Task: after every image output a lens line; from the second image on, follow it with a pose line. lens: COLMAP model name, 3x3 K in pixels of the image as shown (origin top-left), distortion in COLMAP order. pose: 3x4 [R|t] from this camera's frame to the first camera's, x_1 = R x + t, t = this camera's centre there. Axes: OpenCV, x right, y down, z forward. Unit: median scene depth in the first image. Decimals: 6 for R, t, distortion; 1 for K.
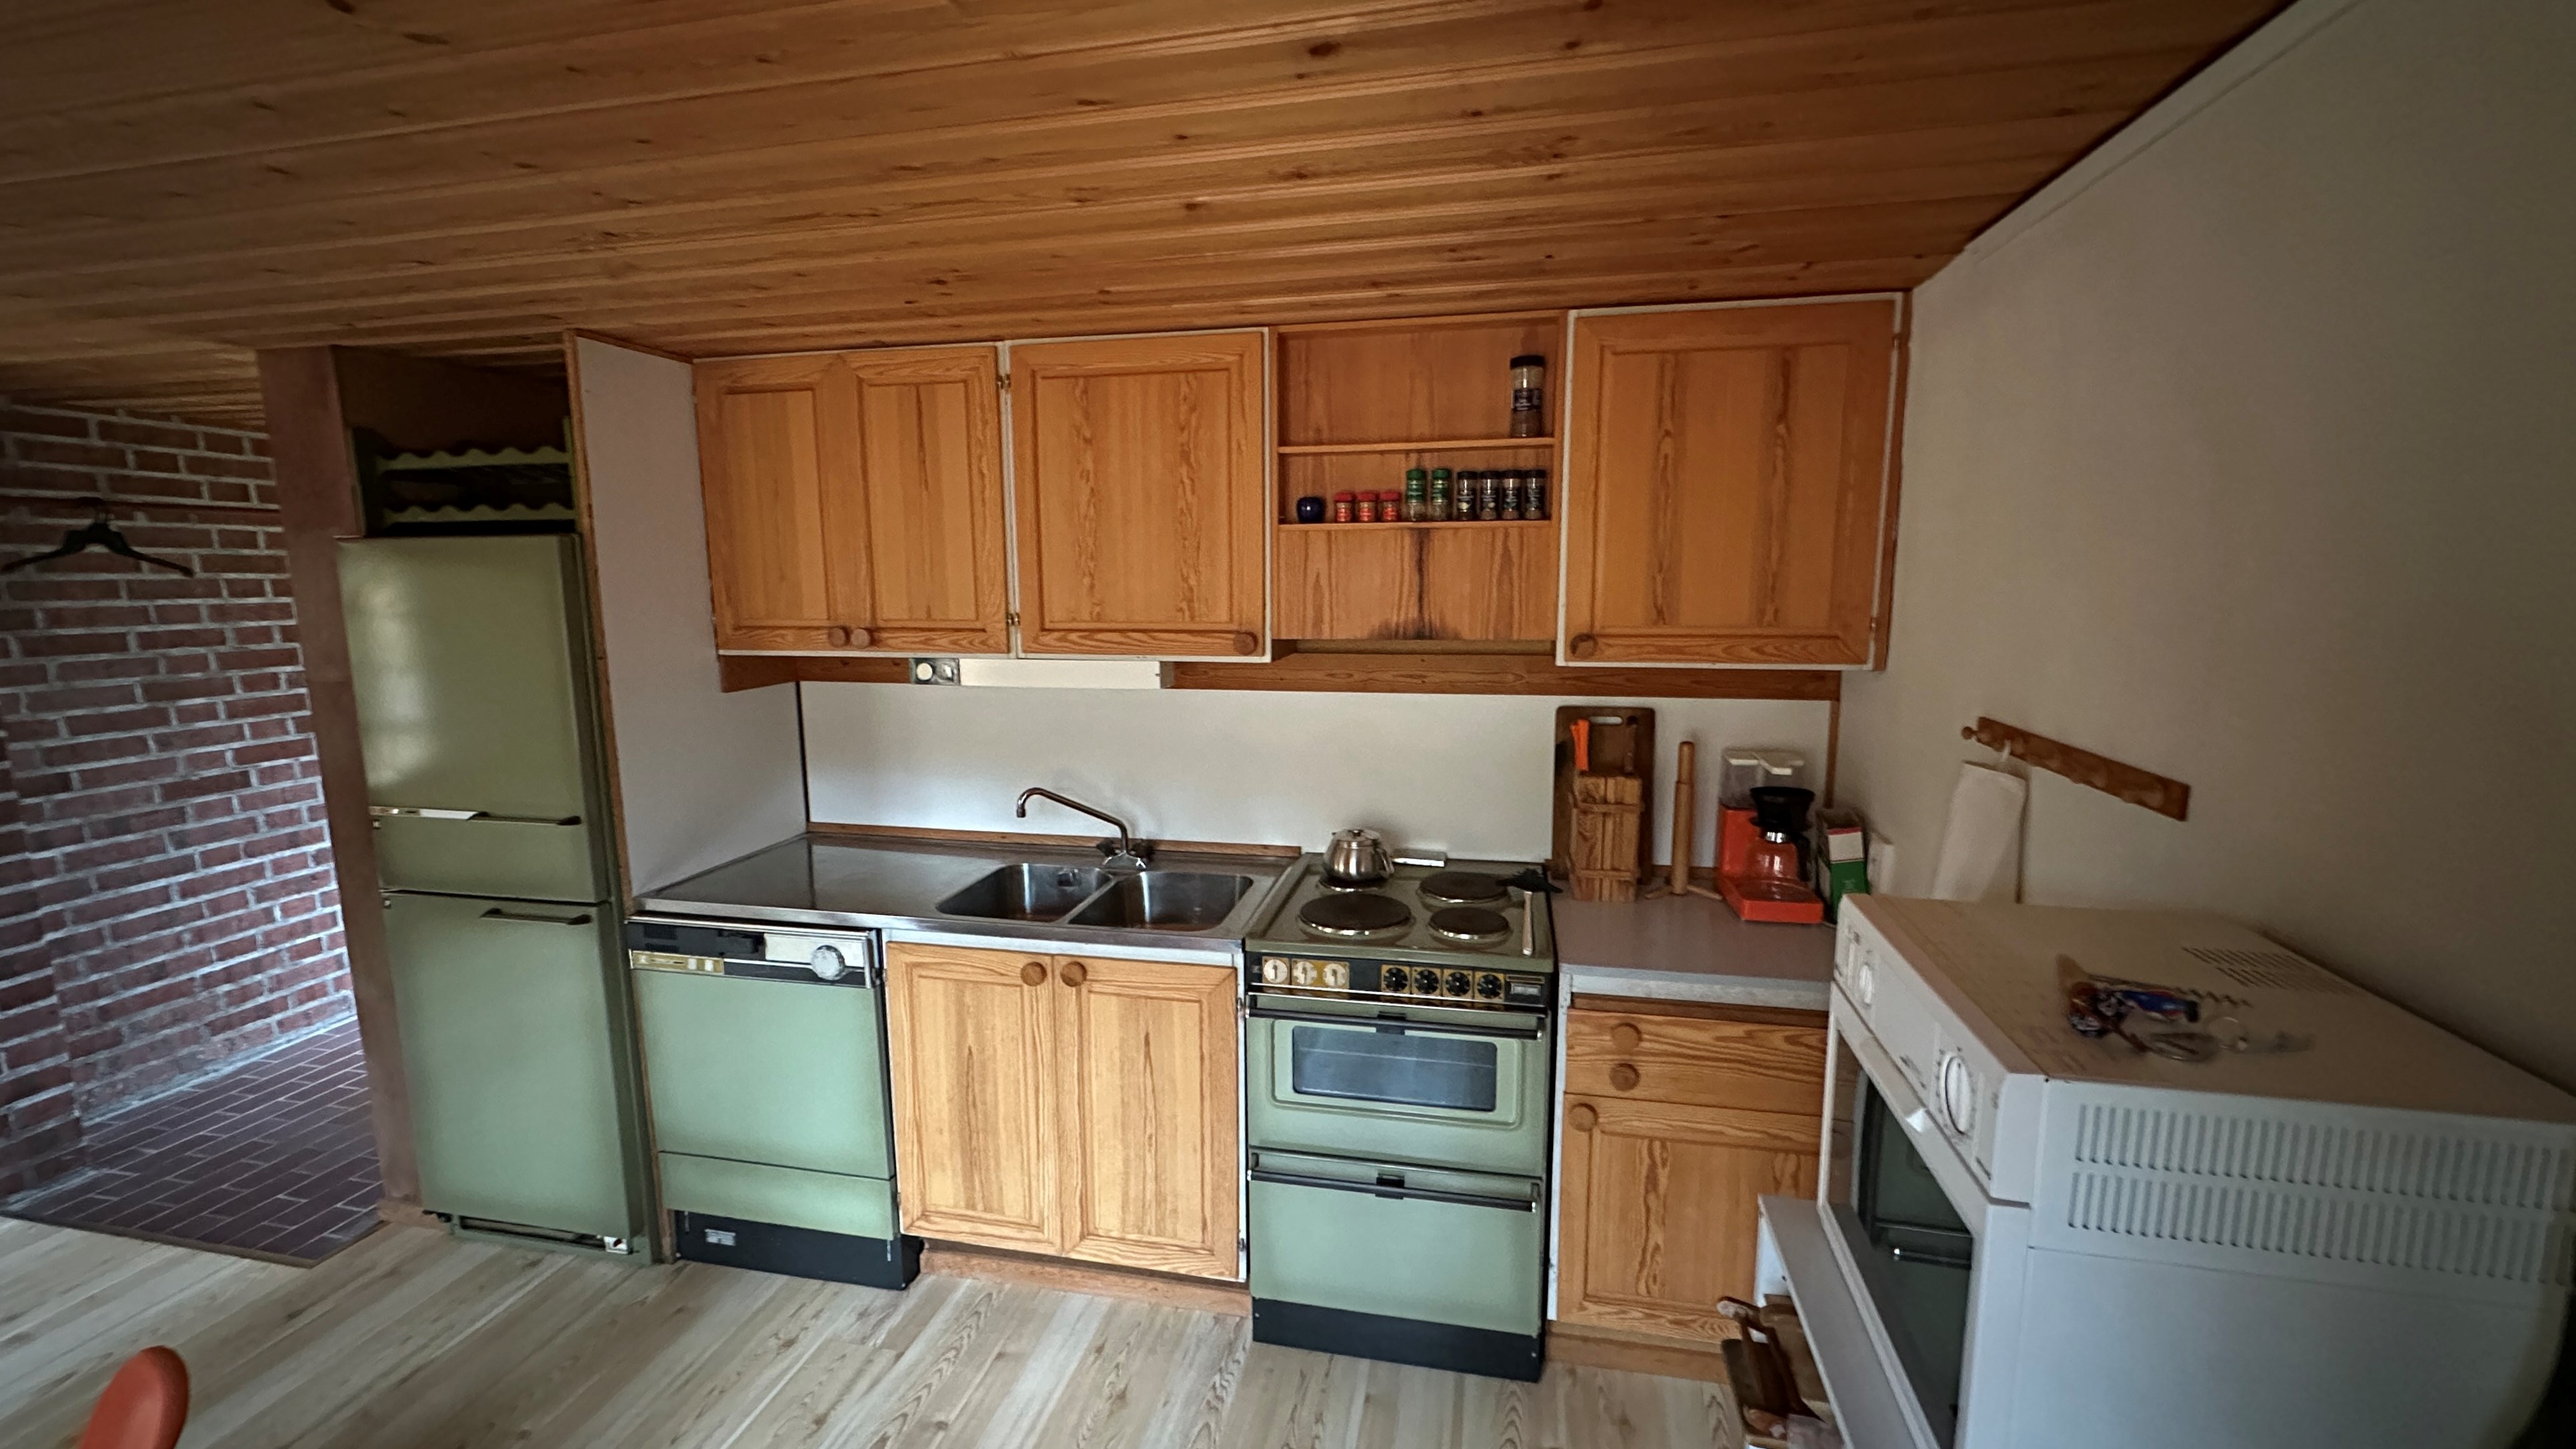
lens RADIAL K [[1043.7, 0, 1291.7], [0, 1043.7, 724.3], [0, 0, 1]] dist [0.002041, 0.000711]
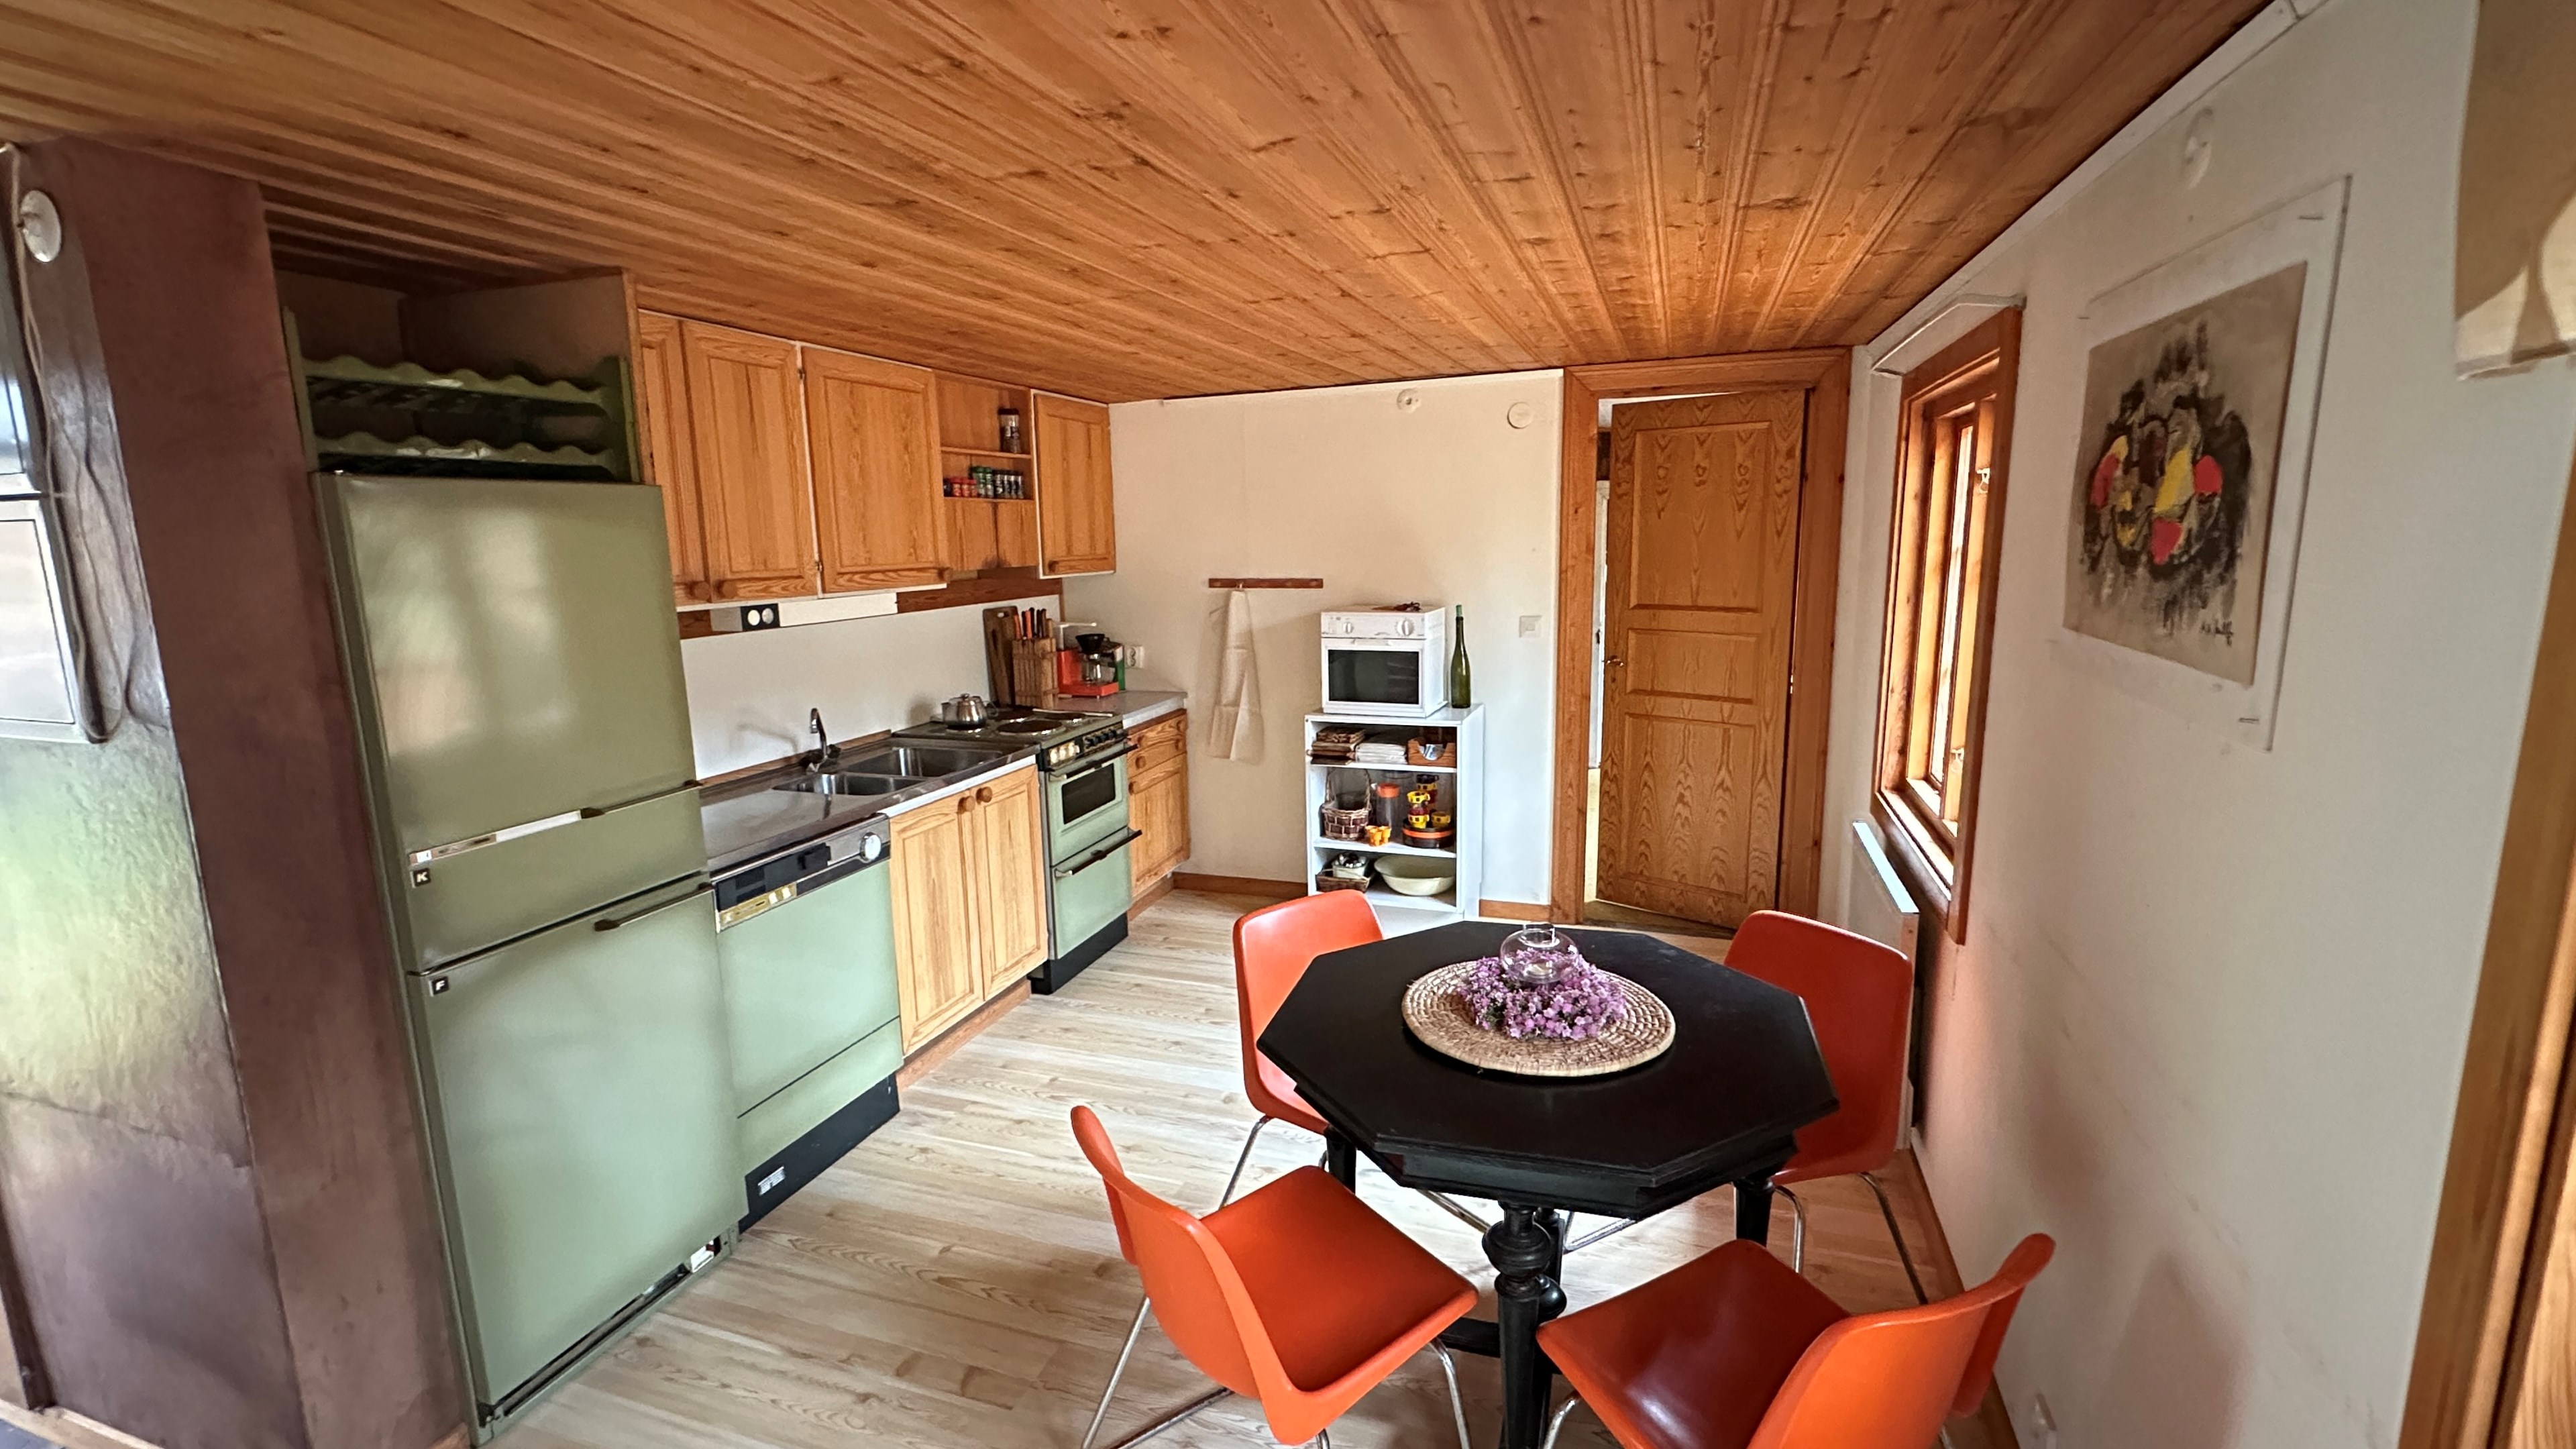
lens RADIAL K [[1144.9, 0, 1282.9], [0, 1144.9, 726.4], [0, 0, 1]] dist [-0.006942, 0.003186]
pose [[0.117576, -0.164718, 0.979308, -1.601316], [0.166672, 0.975432, 0.144056, -0.019911], [-0.978977, 0.146286, 0.142142, 0.306533]]
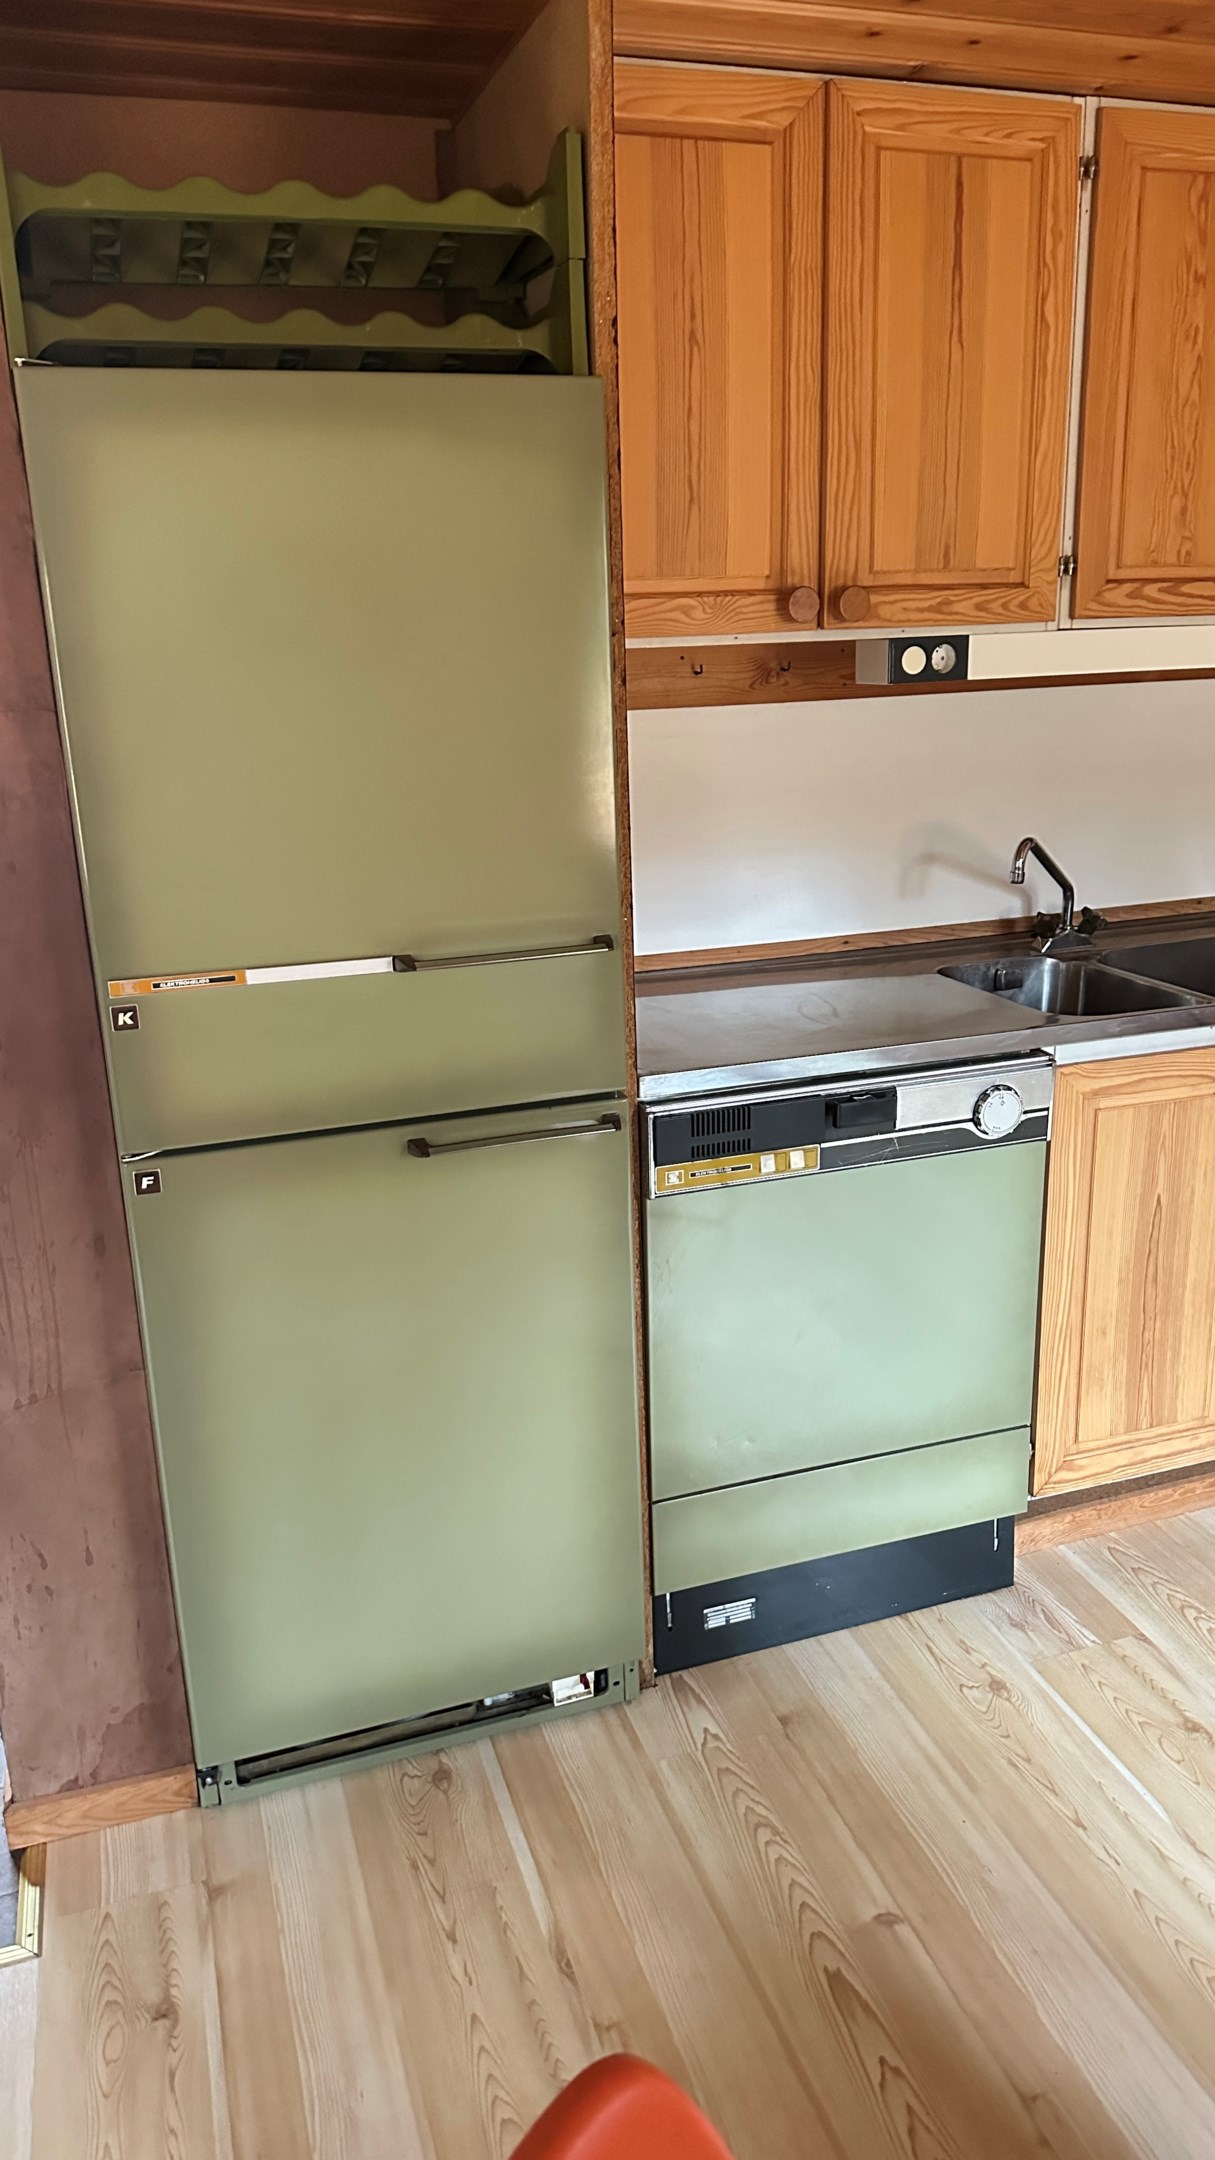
lens RADIAL K [[1515.0, 0, 598.0], [0, 1515.0, 1081.0], [0, 0, 1]] dist [0.078624, -0.108408]
pose [[0.860671, -0.161819, 0.482764, -1.057990], [0.100814, 0.983541, 0.149945, 0.043086], [-0.499082, -0.080384, 0.862818, 0.306704]]
